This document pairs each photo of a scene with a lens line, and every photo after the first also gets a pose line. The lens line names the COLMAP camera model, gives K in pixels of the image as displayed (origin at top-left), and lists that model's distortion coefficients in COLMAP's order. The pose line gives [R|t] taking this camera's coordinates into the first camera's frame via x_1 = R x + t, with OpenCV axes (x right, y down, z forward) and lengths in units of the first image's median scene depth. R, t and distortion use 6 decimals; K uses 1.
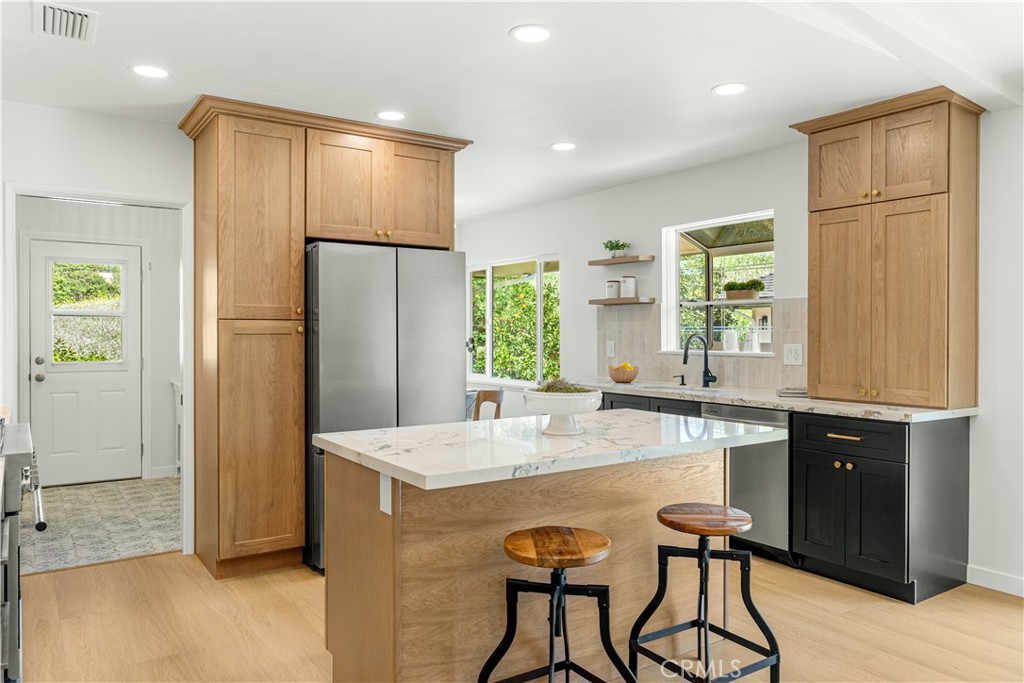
lens RADIAL K [[724.1, 0, 512.9], [0, 724.1, 338.5], [0, 0, 1]] dist [-0.002189, 0.000775]
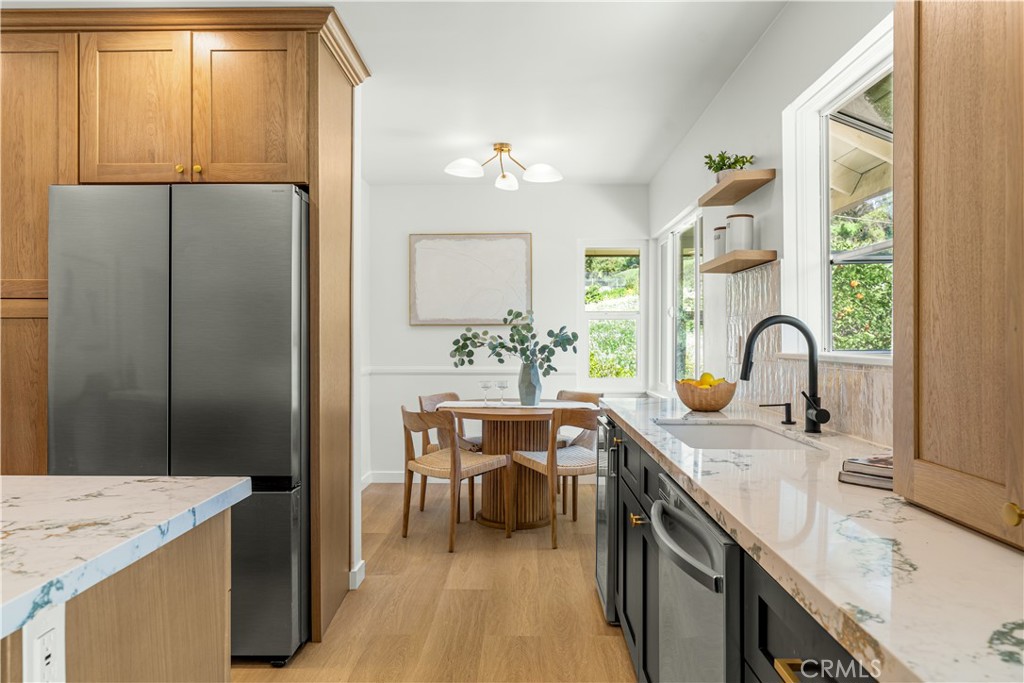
lens RADIAL K [[703.1, 0, 510.7], [0, 703.1, 339.0], [0, 0, 1]] dist [-0.001376, 0.001436]
pose [[0.813717, 0.001173, -0.581260, 0.471672], [-0.005798, 0.999965, -0.006098, 0.016302], [0.581232, 0.008332, 0.813695, 0.681539]]
